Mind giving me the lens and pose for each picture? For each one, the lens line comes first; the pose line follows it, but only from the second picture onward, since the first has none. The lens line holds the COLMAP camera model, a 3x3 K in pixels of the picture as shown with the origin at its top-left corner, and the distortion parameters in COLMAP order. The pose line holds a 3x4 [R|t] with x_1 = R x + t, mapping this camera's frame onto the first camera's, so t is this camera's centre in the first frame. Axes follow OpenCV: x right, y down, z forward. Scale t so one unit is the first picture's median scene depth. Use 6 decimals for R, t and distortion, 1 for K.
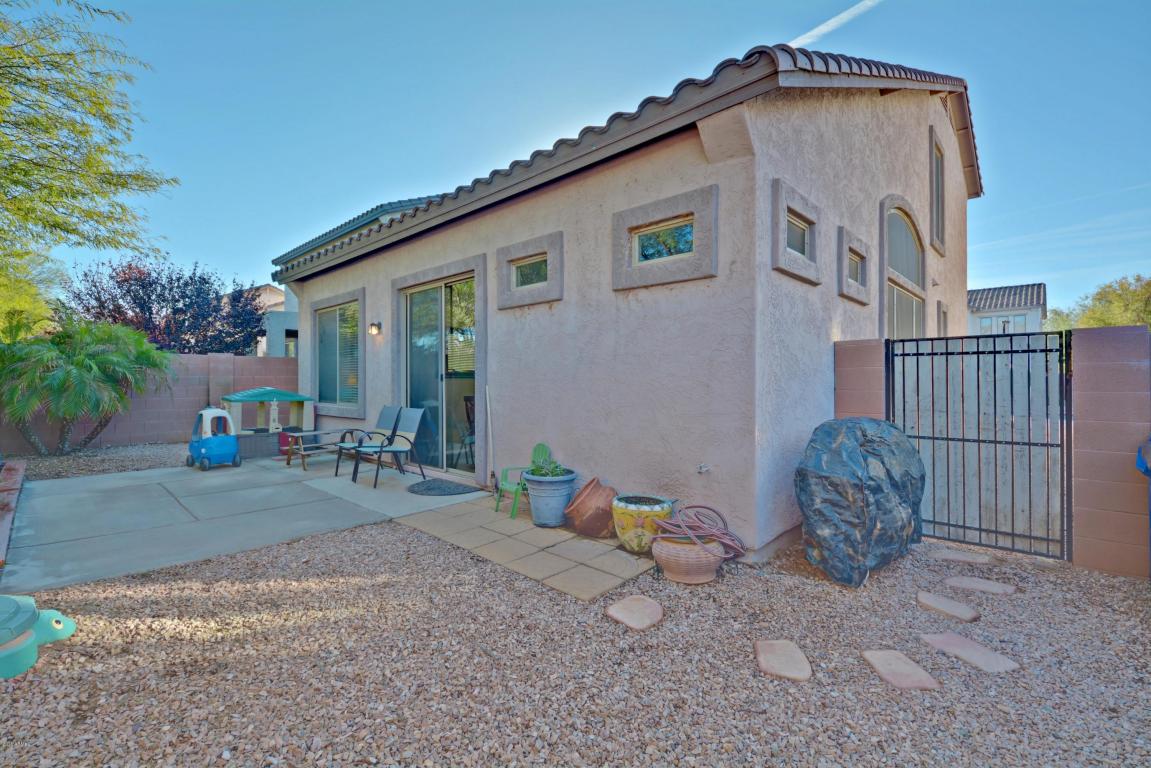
lens RADIAL K [[503.1, 0, 580.0], [0, 503.1, 376.1], [0, 0, 1]] dist [0.028017, -0.024128]
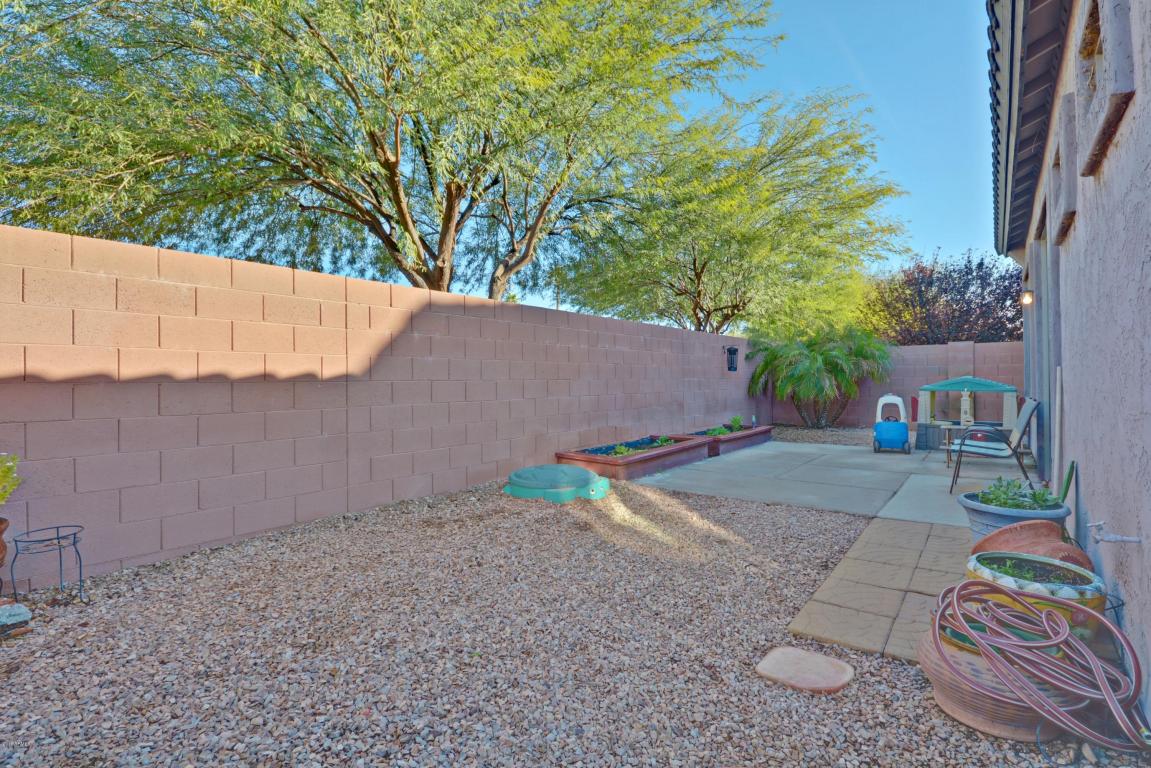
lens RADIAL K [[542.7, 0, 575.5], [0, 542.7, 384.0], [0, 0, 1]] dist [-0.001094, -0.000222]
pose [[0.086560, 0.008516, -0.996210, 0.646719], [0.013676, 0.999859, 0.009736, 0.036581], [0.996153, -0.014467, 0.086431, 0.468678]]
